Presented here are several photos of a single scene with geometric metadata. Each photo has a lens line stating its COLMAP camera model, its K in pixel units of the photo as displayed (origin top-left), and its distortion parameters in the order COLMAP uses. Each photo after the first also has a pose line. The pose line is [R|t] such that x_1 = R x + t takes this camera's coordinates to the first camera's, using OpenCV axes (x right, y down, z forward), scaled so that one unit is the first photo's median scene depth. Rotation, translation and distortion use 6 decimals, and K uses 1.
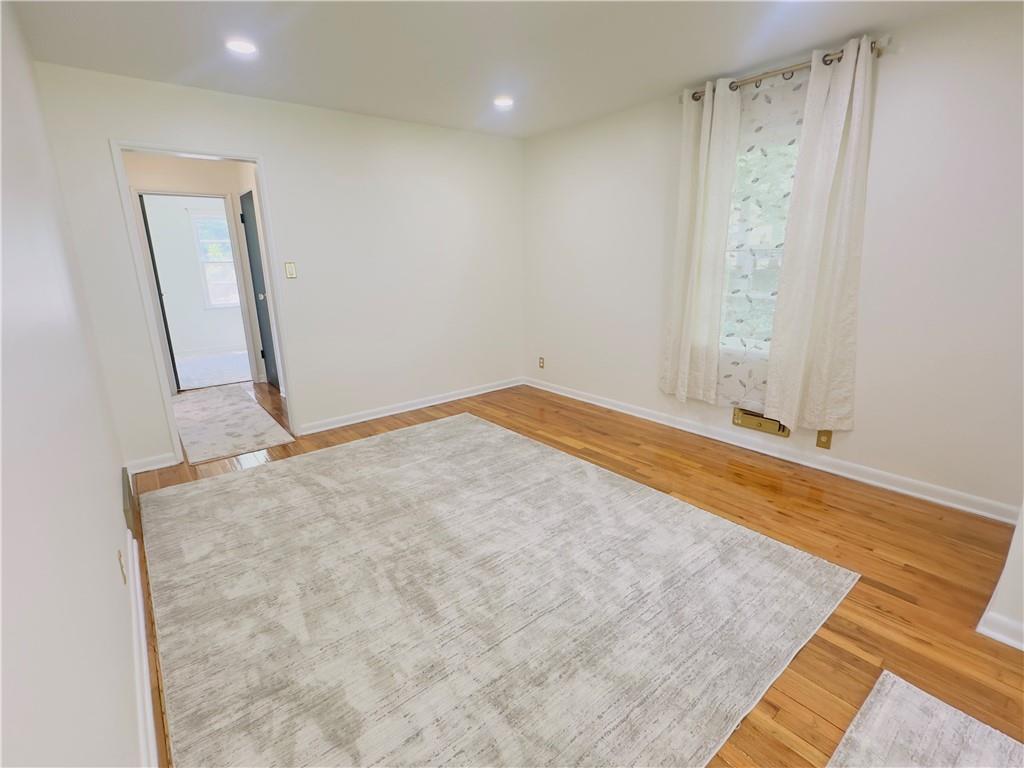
lens RADIAL K [[480.2, 0, 512.6], [0, 480.2, 384.3], [0, 0, 1]] dist [-0.000117, -0.000043]
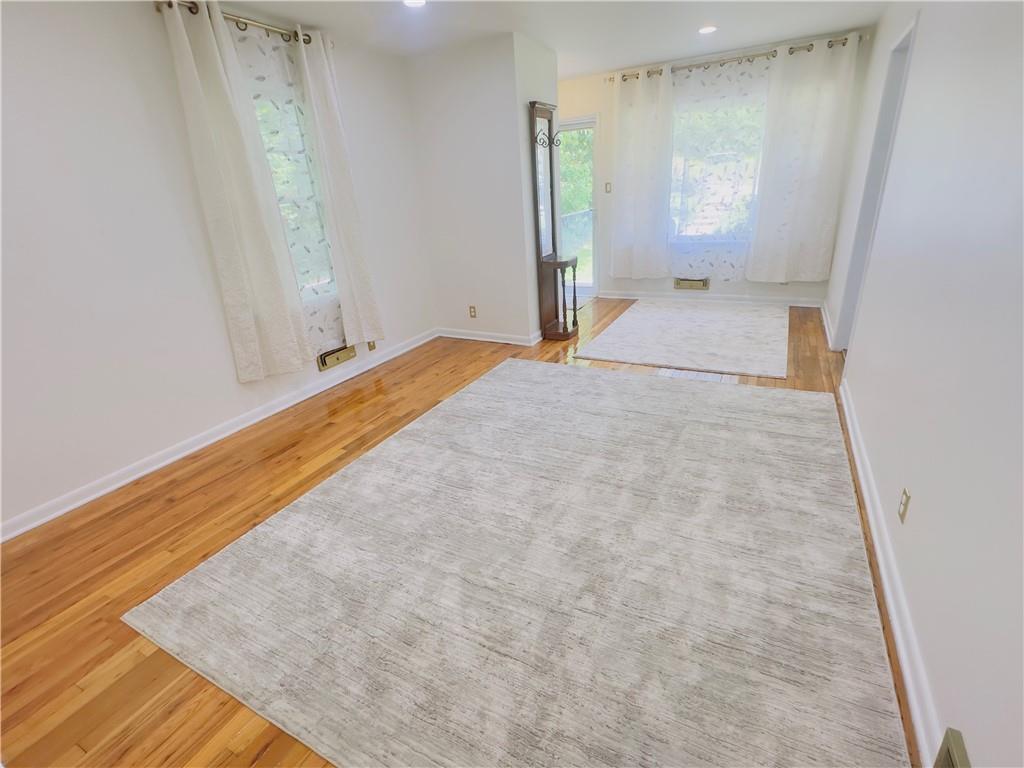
lens RADIAL K [[480.2, 0, 510.3], [0, 480.2, 382.1], [0, 0, 1]] dist [-0.000117, -0.000043]
pose [[-0.380720, -0.302772, 0.873717, -0.625697], [0.307851, 0.849472, 0.428515, -0.220613], [-0.871940, 0.432119, -0.230202, 0.886582]]
